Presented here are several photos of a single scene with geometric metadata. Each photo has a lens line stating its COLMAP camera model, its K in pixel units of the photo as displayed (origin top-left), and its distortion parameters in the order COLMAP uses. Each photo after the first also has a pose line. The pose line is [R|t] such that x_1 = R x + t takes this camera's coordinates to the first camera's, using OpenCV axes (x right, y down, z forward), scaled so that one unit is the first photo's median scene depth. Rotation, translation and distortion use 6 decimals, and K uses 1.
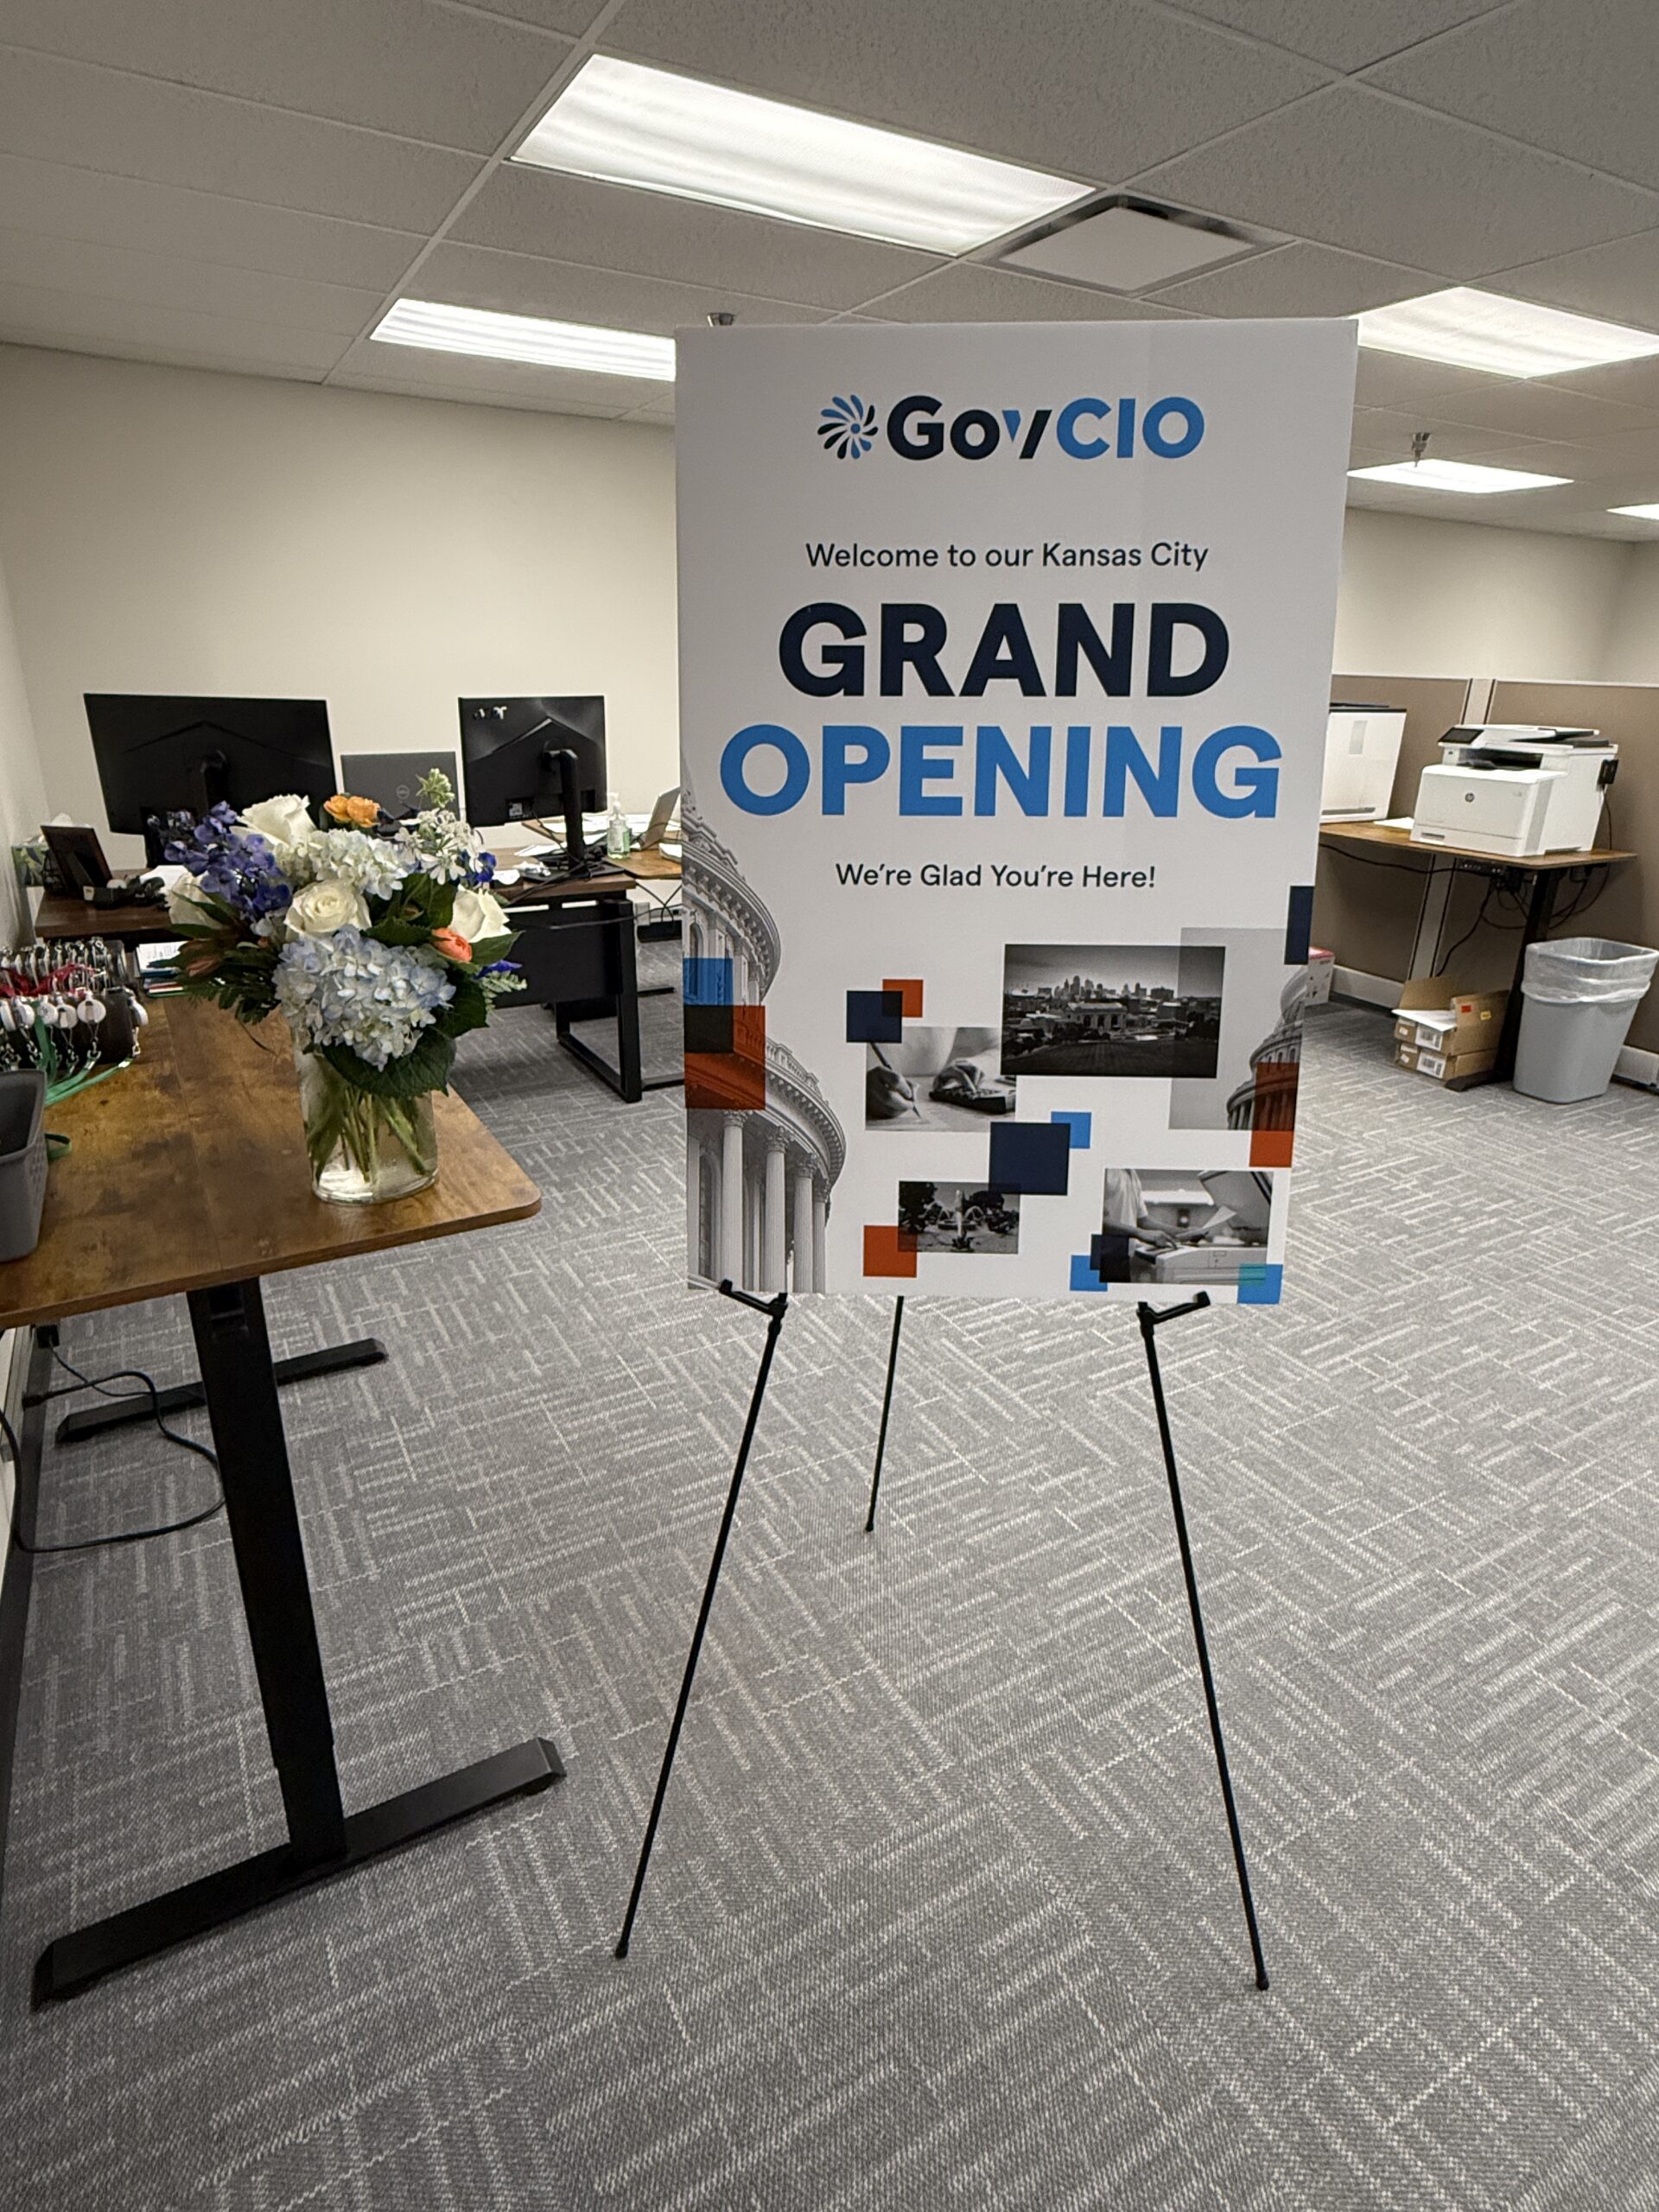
lens RADIAL K [[1198.4, 0, 834.4], [0, 1198.4, 1097.3], [0, 0, 1]] dist [0.001442, 0.000436]
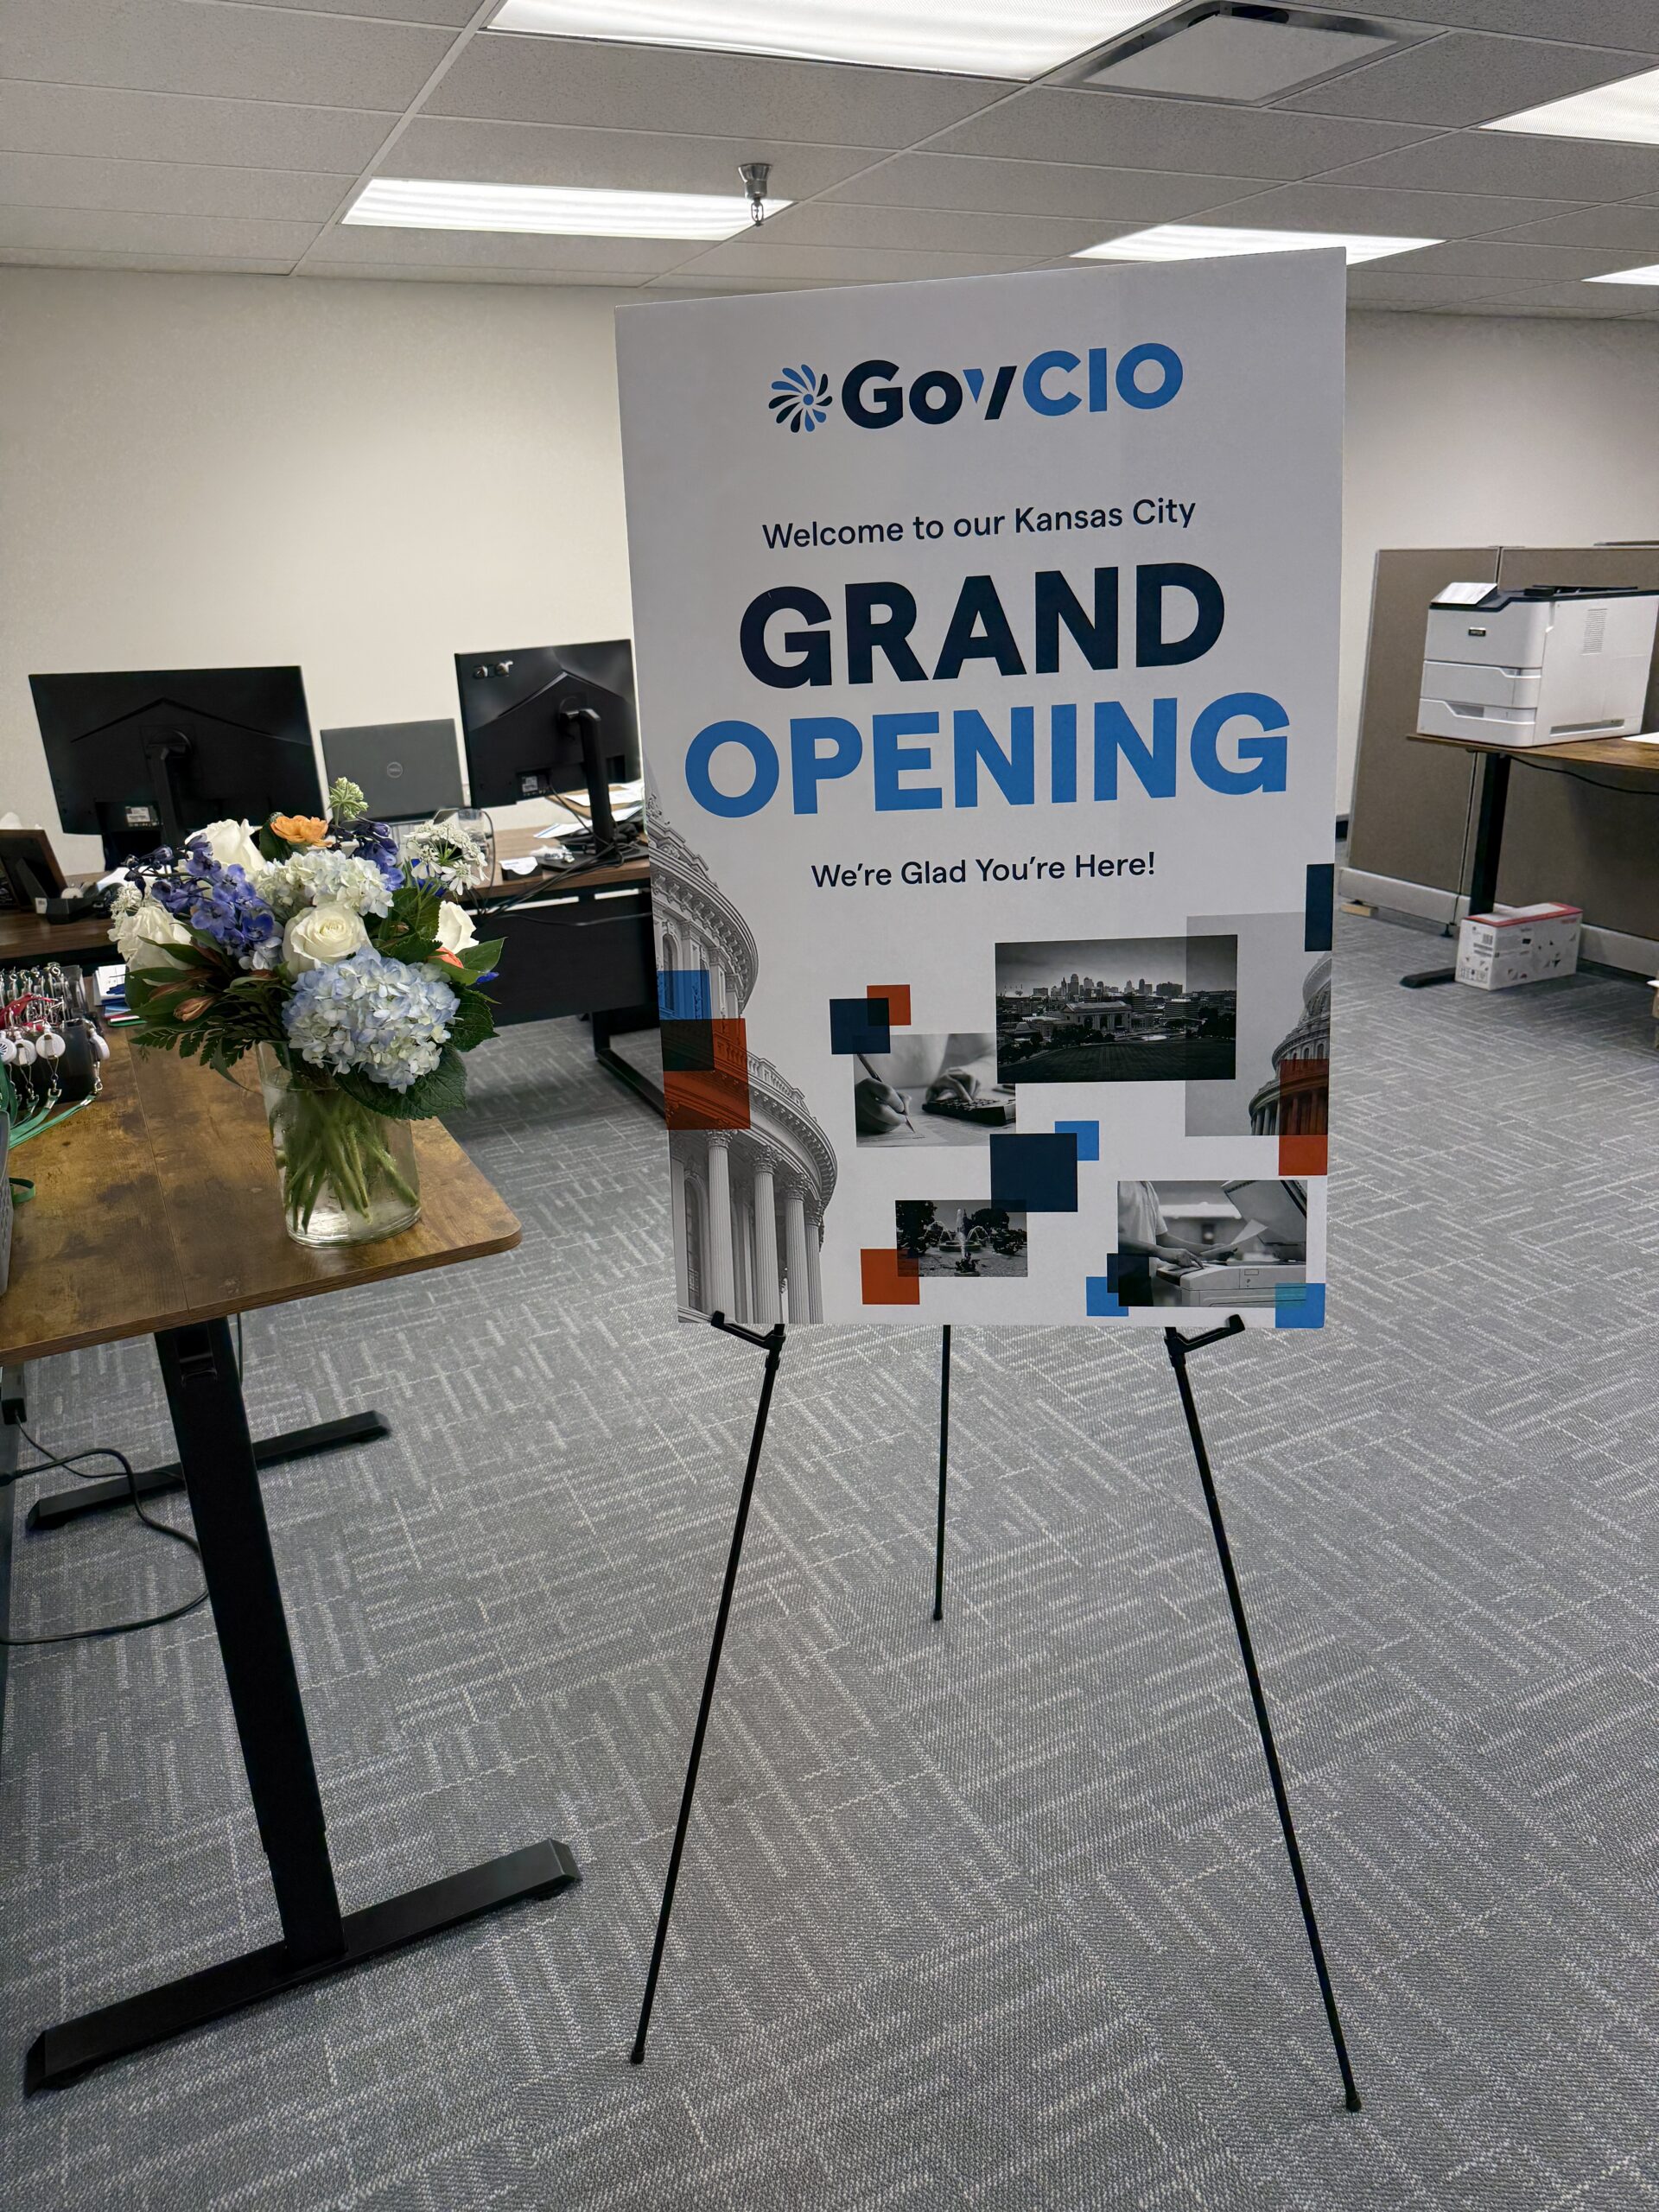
lens RADIAL K [[1525.4, 0, 833.0], [0, 1525.4, 1121.8], [0, 0, 1]] dist [0.157706, -0.302220]
pose [[0.995706, -0.030694, -0.087332, 0.076064], [0.030840, 0.999524, 0.000314, 0.004511], [0.087281, -0.003006, 0.996179, -0.129212]]
